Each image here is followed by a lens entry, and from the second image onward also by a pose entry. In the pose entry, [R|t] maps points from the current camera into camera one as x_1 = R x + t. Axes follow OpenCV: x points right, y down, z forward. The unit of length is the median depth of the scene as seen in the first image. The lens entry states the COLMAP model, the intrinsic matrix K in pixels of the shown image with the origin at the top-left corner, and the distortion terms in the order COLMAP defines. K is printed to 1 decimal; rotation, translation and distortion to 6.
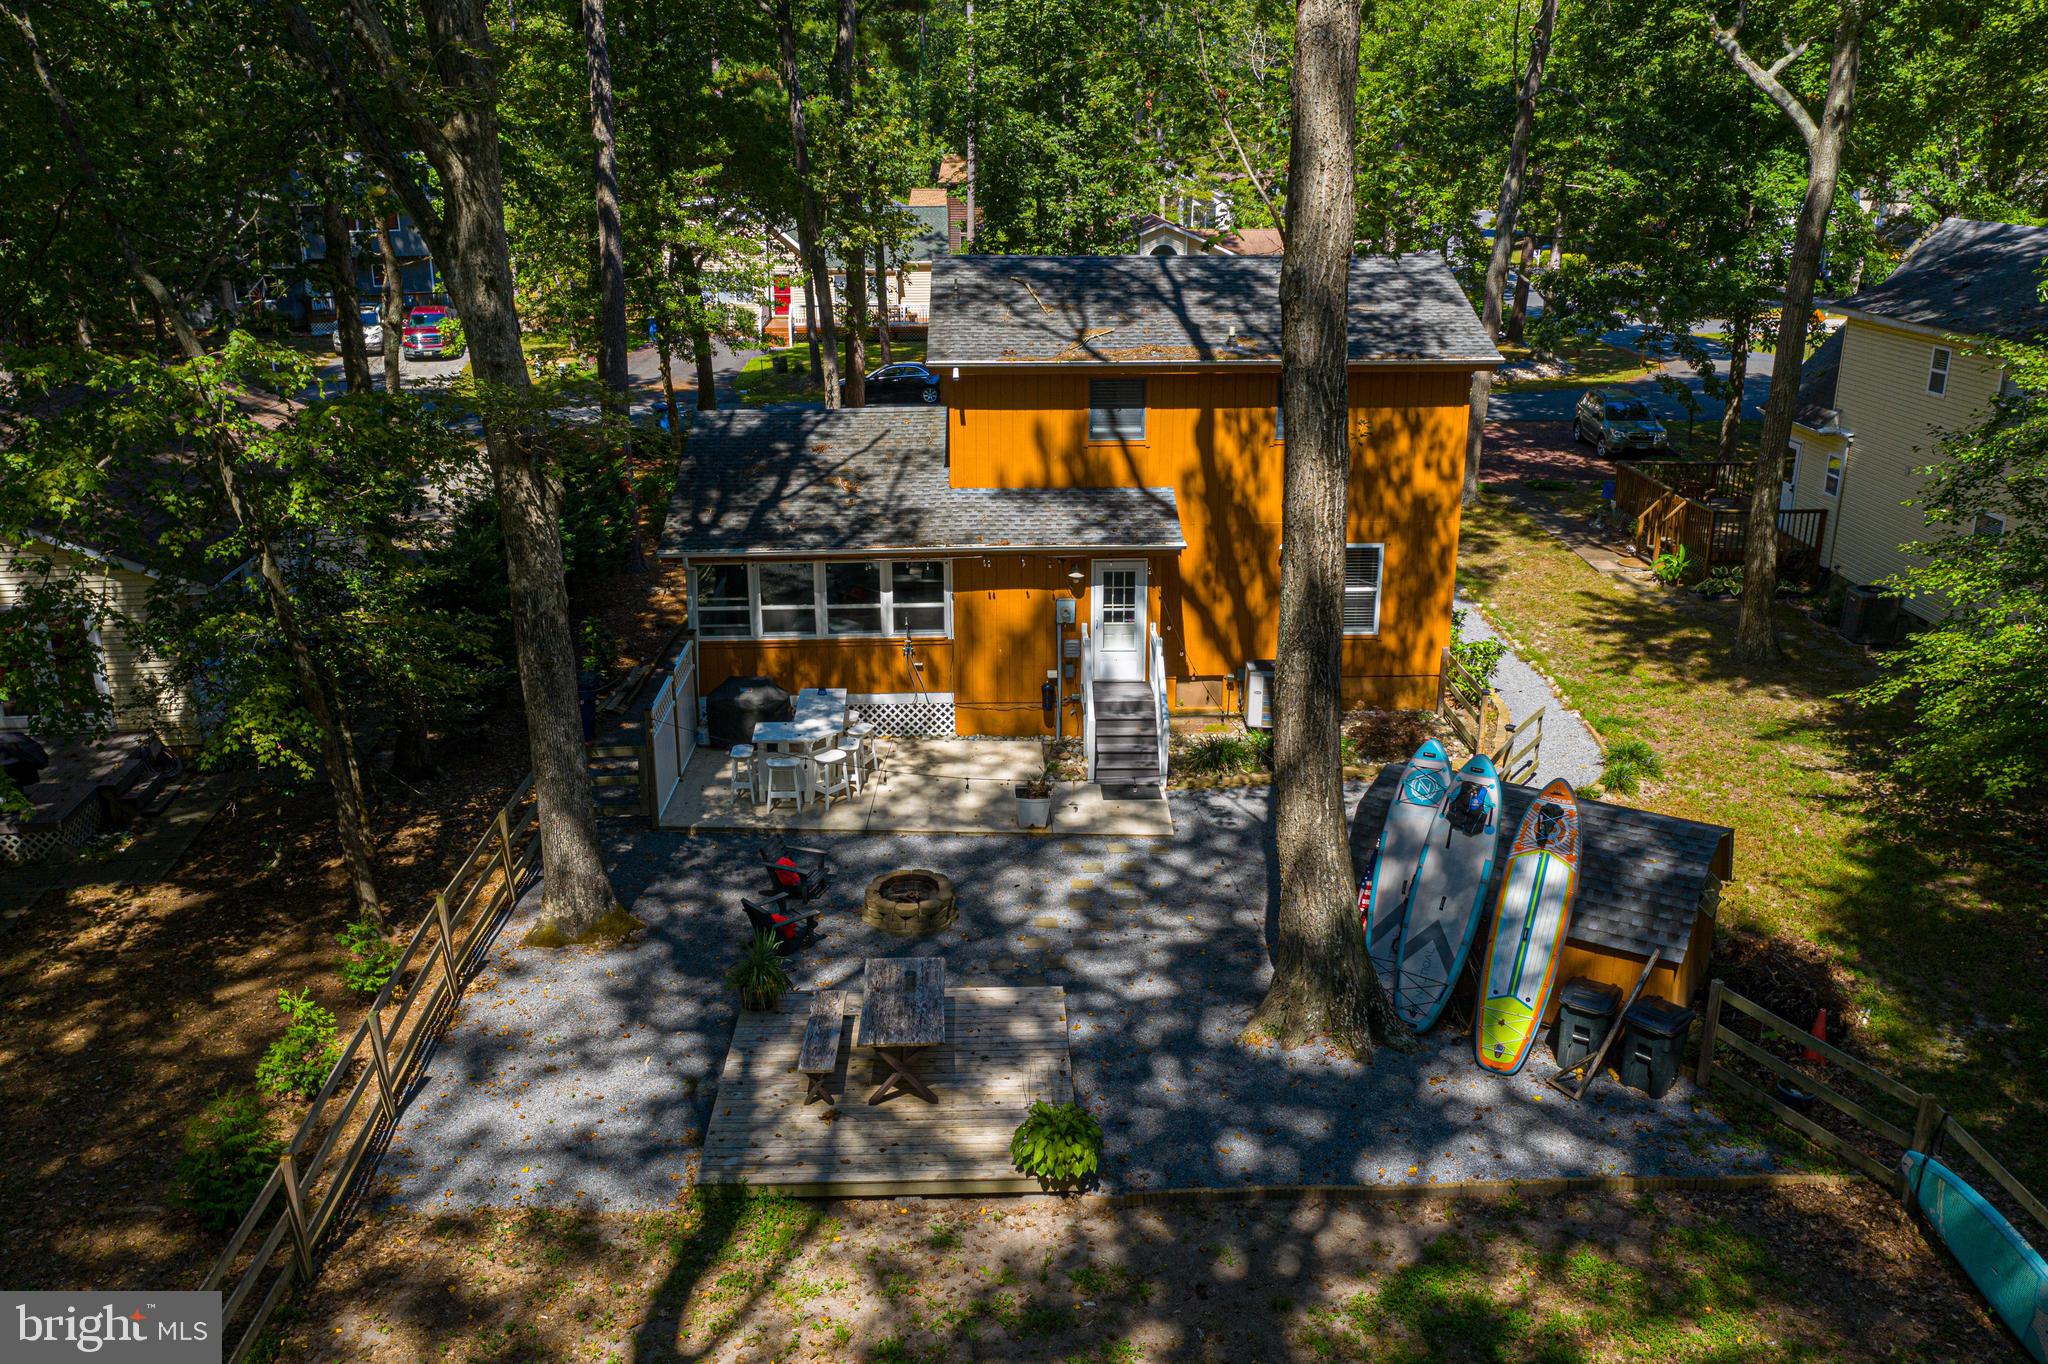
lens RADIAL K [[1497.3, 0, 1024.0], [0, 1497.3, 682.0], [0, 0, 1]] dist [0.007458, 0.008025]
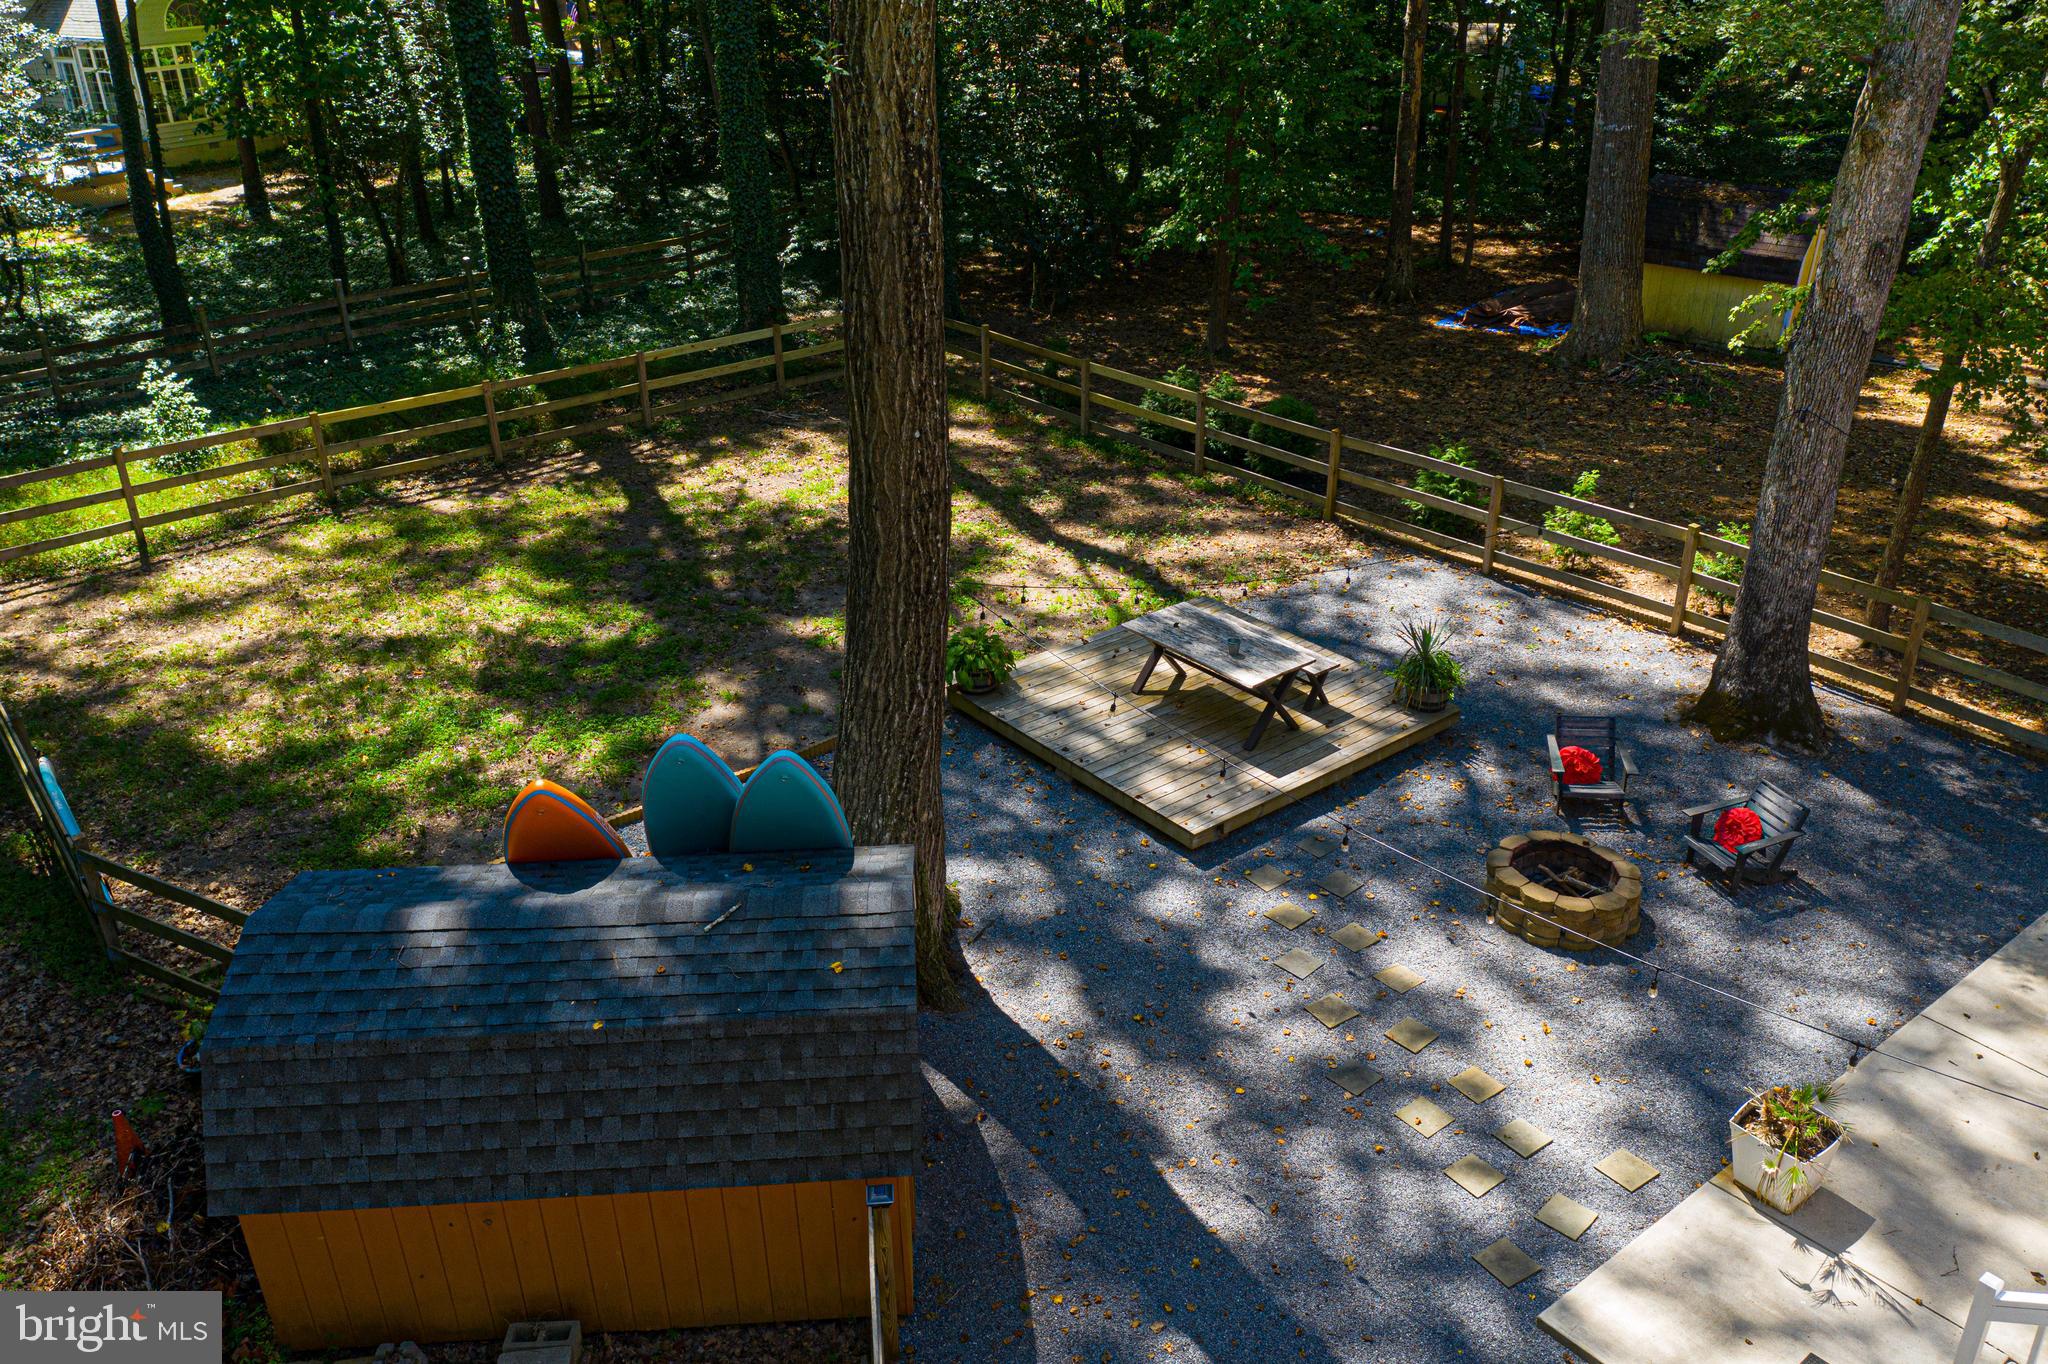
lens RADIAL K [[1627.8, 0, 1024.0], [0, 1627.8, 682.0], [0, 0, 1]] dist [-0.009470, 0.001936]
pose [[-0.792074, 0.289078, -0.537636, 0.375082], [-0.161247, 0.750388, 0.641029, -0.258485], [0.588743, 0.594434, -0.547750, 0.942478]]
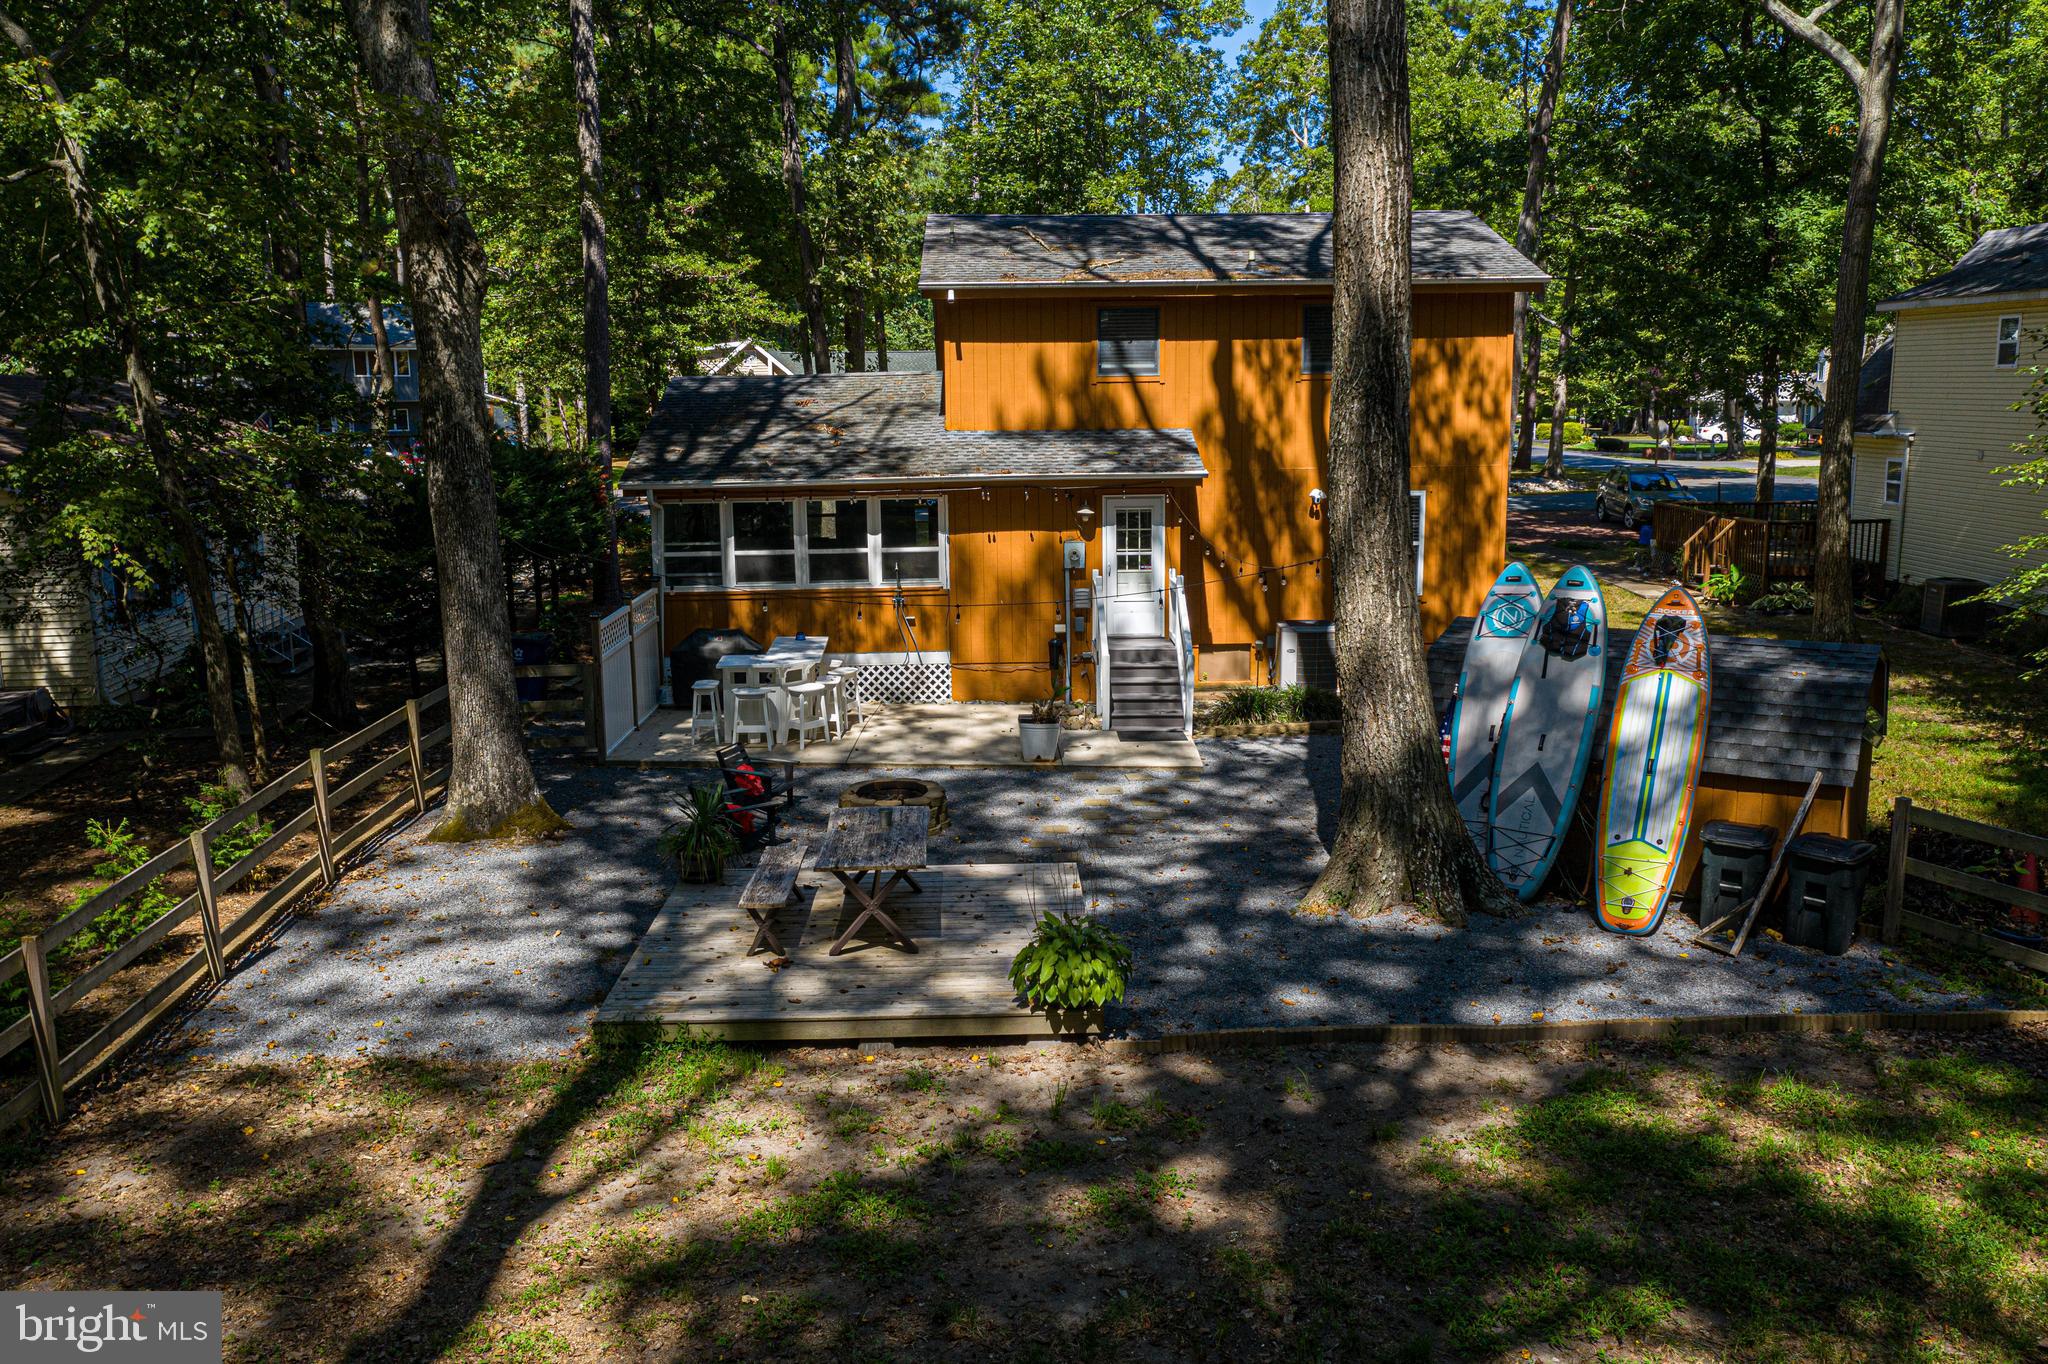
lens RADIAL K [[1497.3, 0, 1024.0], [0, 1497.3, 682.0], [0, 0, 1]] dist [0.007458, 0.008025]
pose [[0.999955, -0.008040, -0.004978, 0.002707], [0.007326, 0.991514, -0.129796, 0.146343], [0.005979, 0.129754, 0.991528, 0.123251]]
